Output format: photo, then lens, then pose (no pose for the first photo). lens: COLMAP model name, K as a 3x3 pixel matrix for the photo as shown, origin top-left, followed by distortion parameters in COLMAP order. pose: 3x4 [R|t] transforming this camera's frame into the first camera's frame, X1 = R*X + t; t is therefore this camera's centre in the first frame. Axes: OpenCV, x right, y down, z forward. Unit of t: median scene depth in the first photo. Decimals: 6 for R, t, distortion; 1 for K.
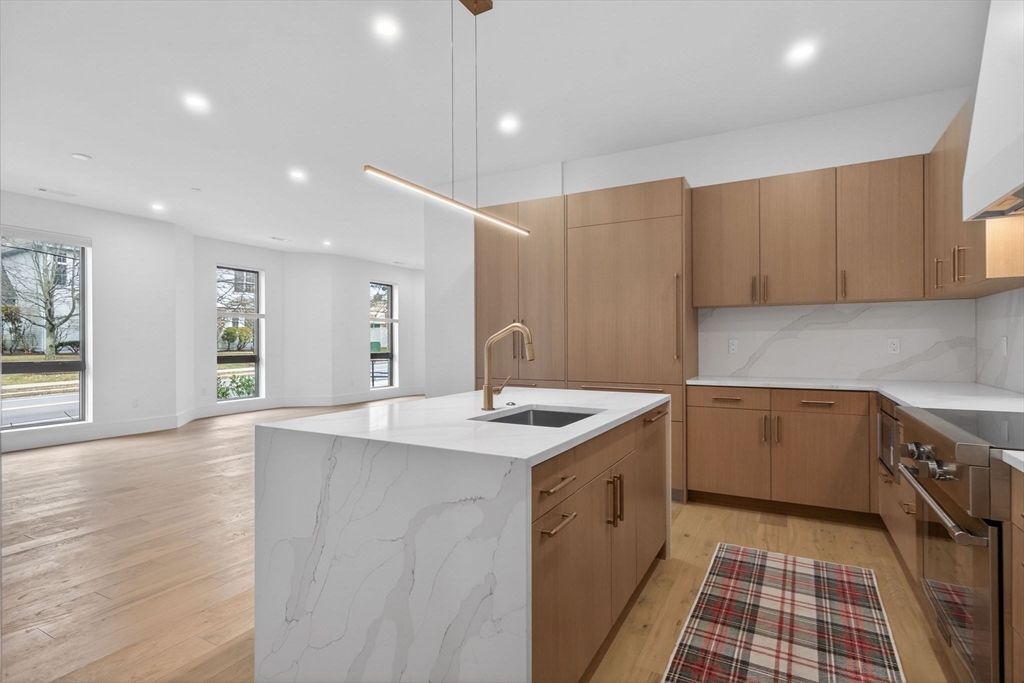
lens RADIAL K [[509.2, 0, 507.7], [0, 509.2, 343.1], [0, 0, 1]] dist [-0.003122, 0.002427]
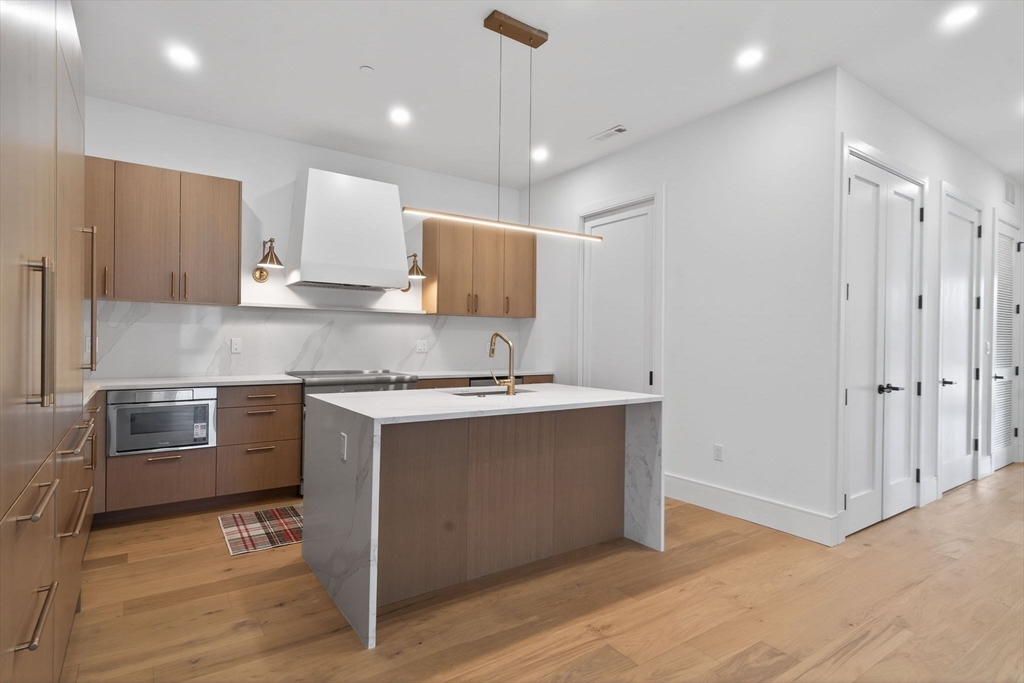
lens RADIAL K [[525.5, 0, 509.0], [0, 525.5, 342.1], [0, 0, 1]] dist [0.000145, 0.000035]
pose [[-0.900328, -0.001980, 0.435208, -0.436377], [-0.003915, 0.999986, -0.003550, 0.001888], [-0.435195, -0.004900, -0.900323, 1.554349]]
